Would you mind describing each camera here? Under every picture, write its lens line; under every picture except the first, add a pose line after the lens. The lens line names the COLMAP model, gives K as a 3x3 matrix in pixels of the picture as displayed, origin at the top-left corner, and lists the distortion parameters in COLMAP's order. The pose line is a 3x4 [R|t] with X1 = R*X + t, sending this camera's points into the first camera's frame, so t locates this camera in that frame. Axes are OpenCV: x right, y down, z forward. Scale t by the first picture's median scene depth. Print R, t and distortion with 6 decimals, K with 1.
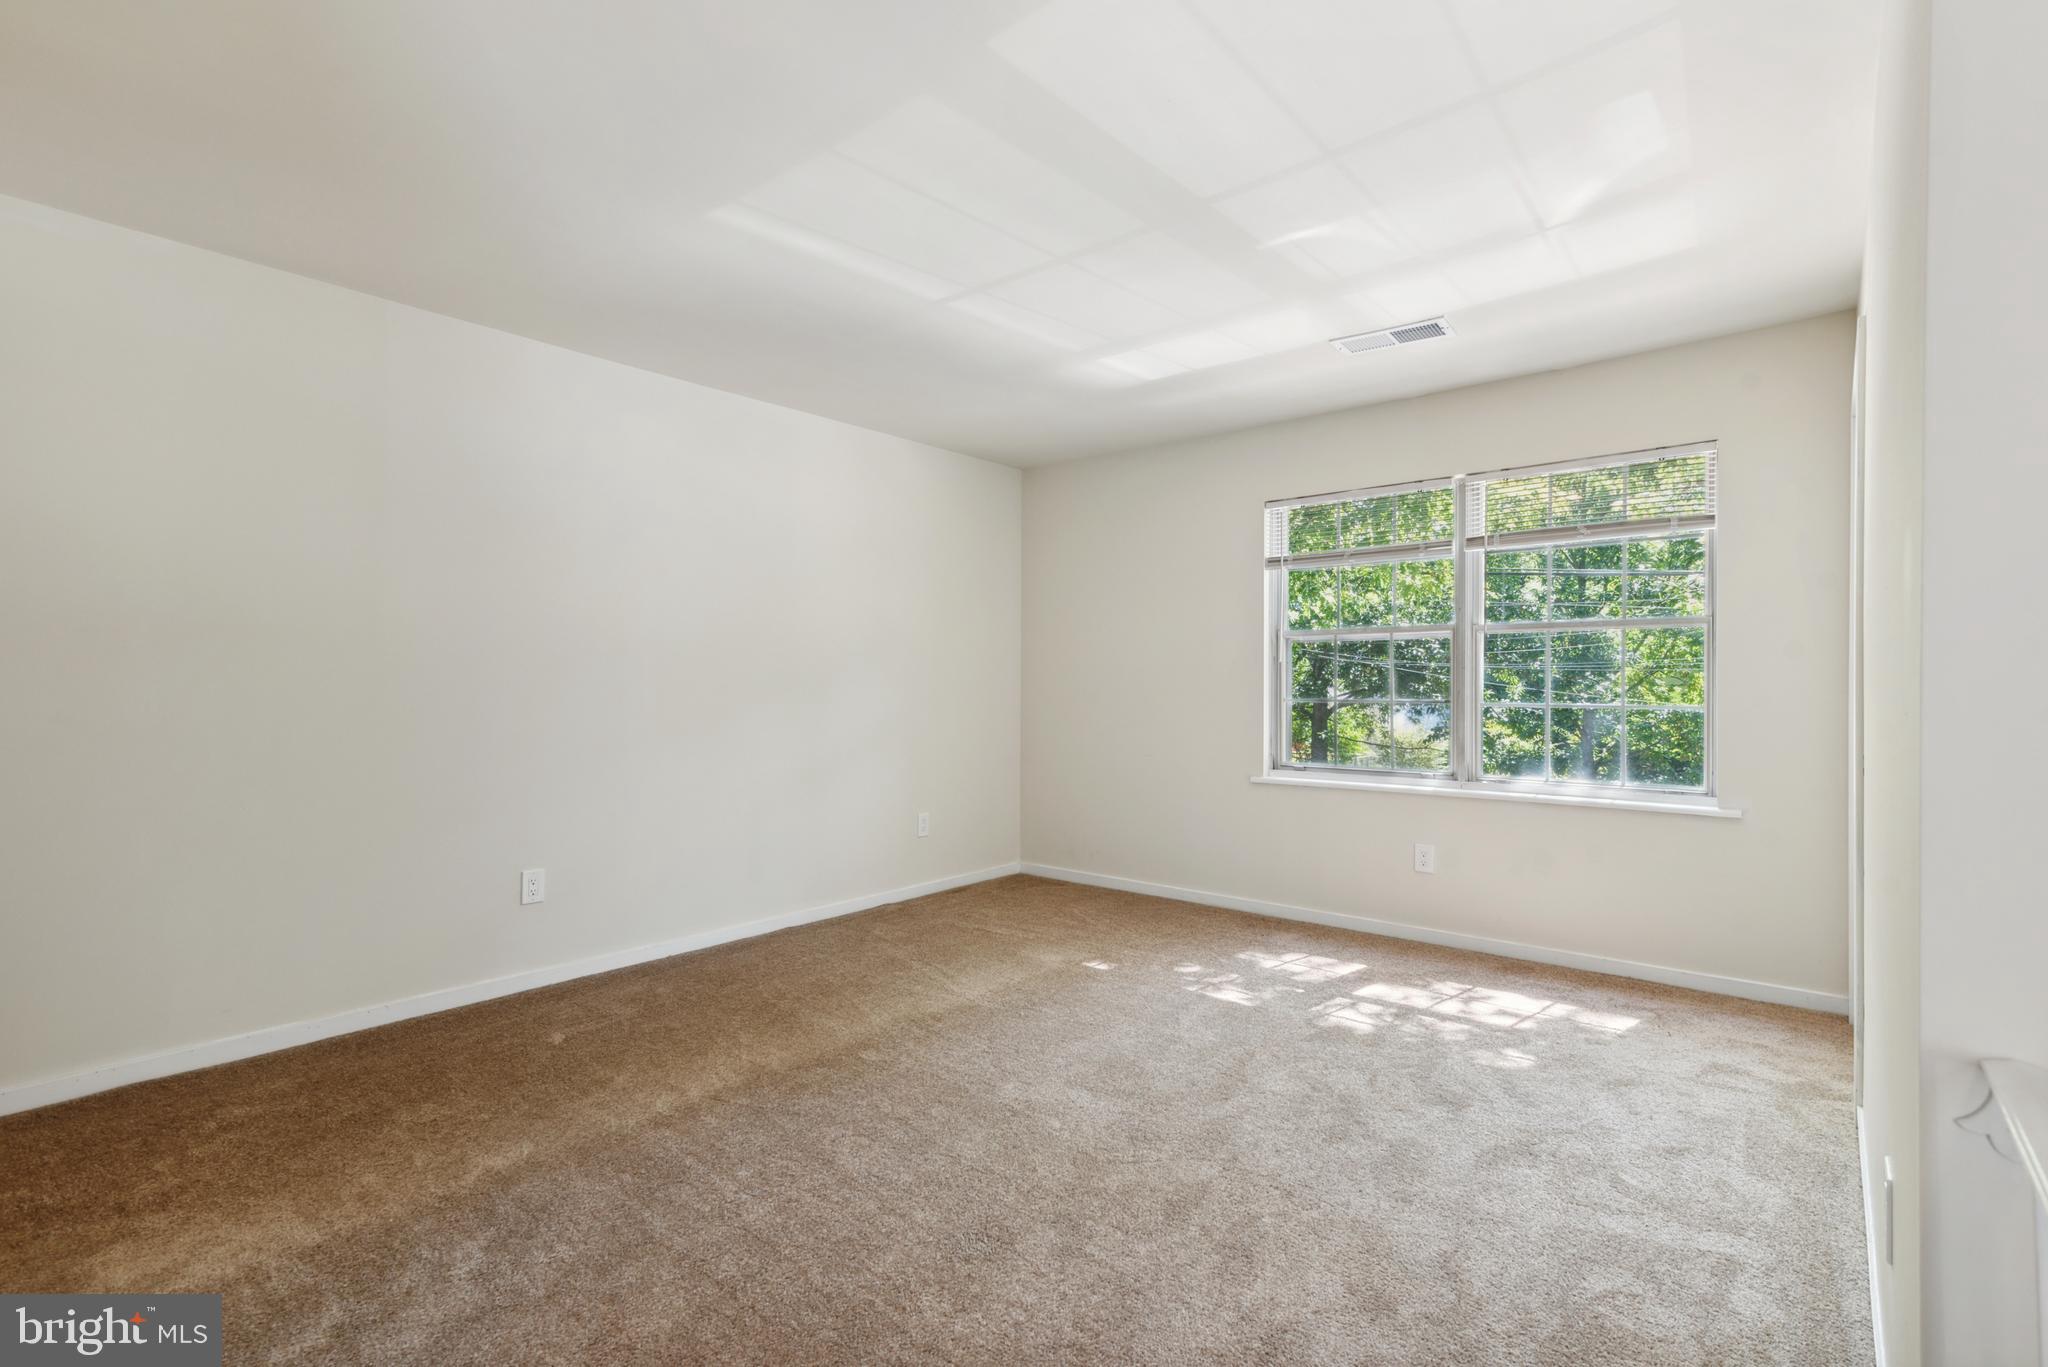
lens RADIAL K [[944.9, 0, 1025.5], [0, 944.9, 670.8], [0, 0, 1]] dist [0.013189, -0.000767]
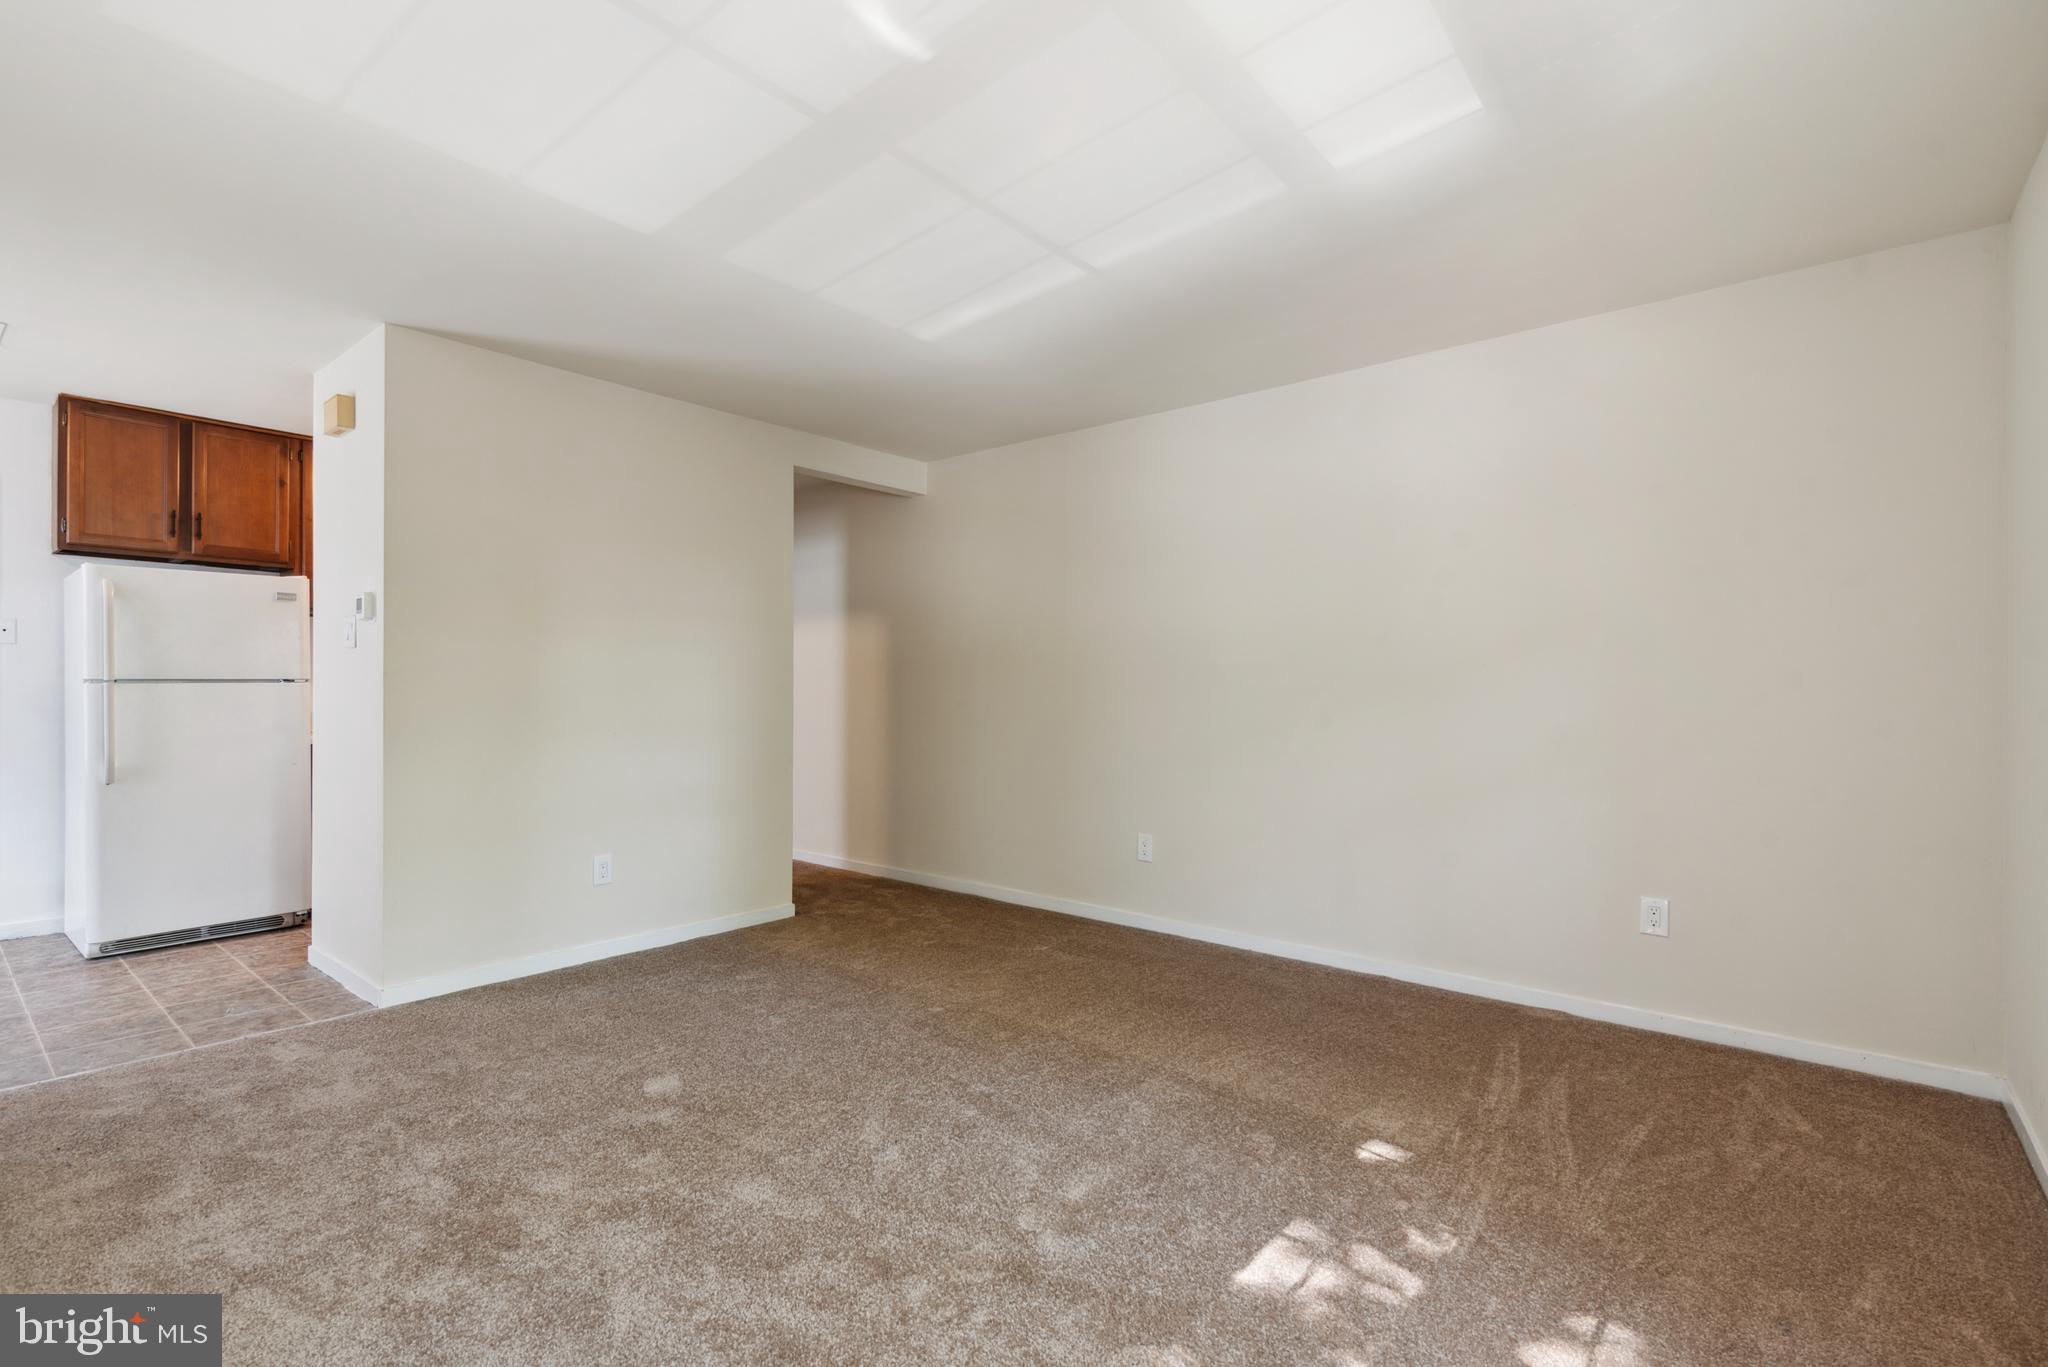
lens RADIAL K [[944.9, 0, 1033.9], [0, 944.9, 683.2], [0, 0, 1]] dist [0.013189, -0.000767]
pose [[0.009809, -0.003108, -0.999947, 0.696031], [0.014420, 0.999892, -0.002967, 0.007904], [0.999848, -0.014391, 0.009853, 0.786947]]
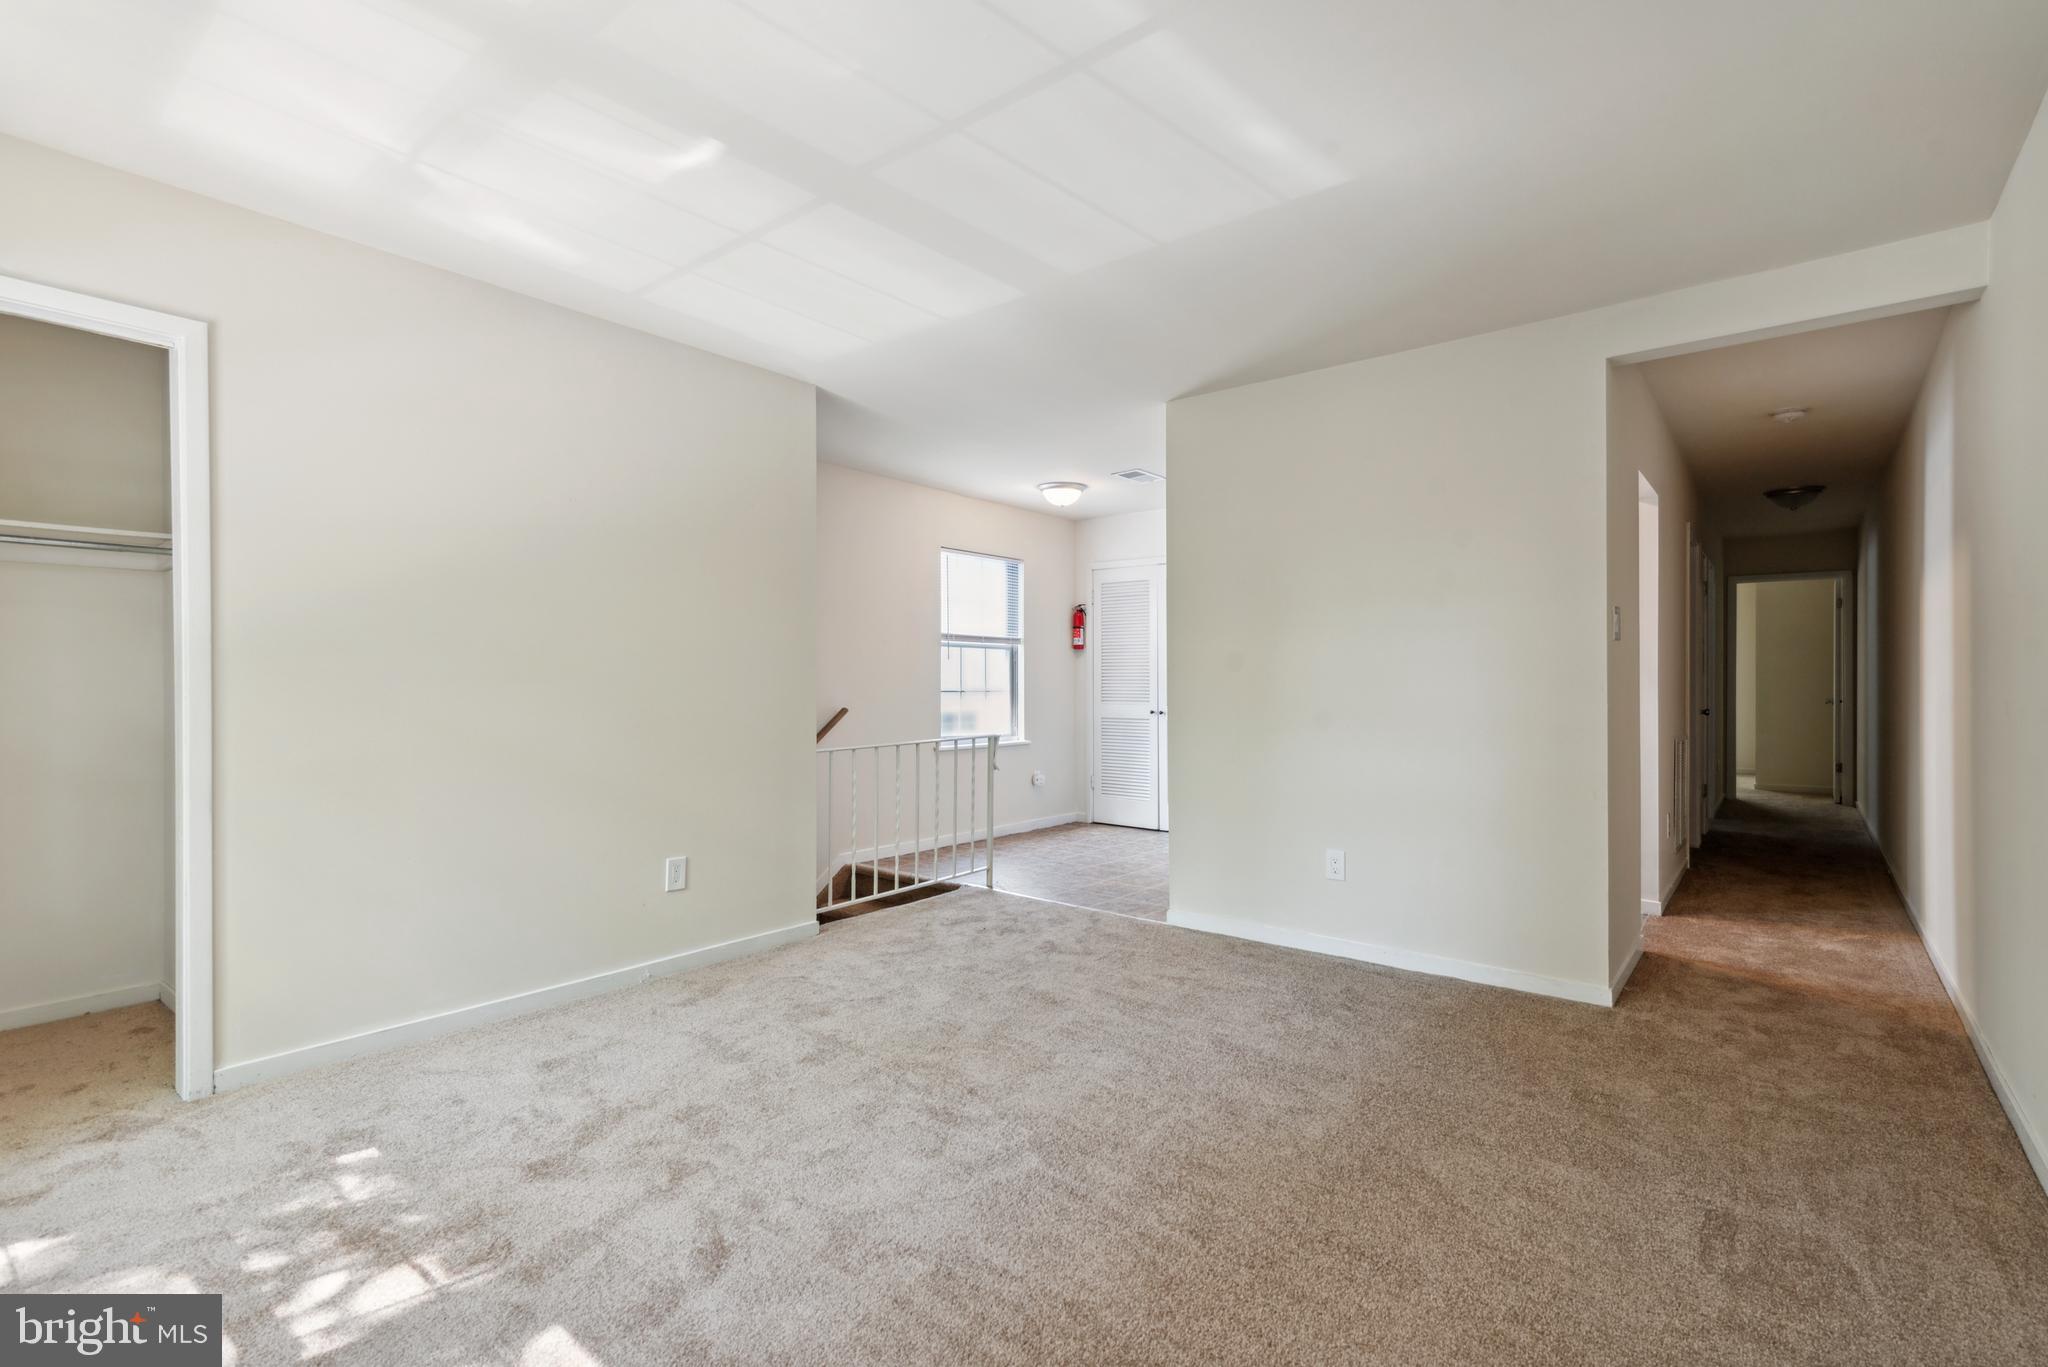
lens RADIAL K [[944.9, 0, 1027.5], [0, 944.9, 691.3], [0, 0, 1]] dist [0.013189, -0.000767]
pose [[-0.999880, 0.004456, -0.014840, -0.001350], [0.004572, 0.999959, -0.007792, 0.020710], [0.014805, -0.007859, -0.999860, 1.339356]]
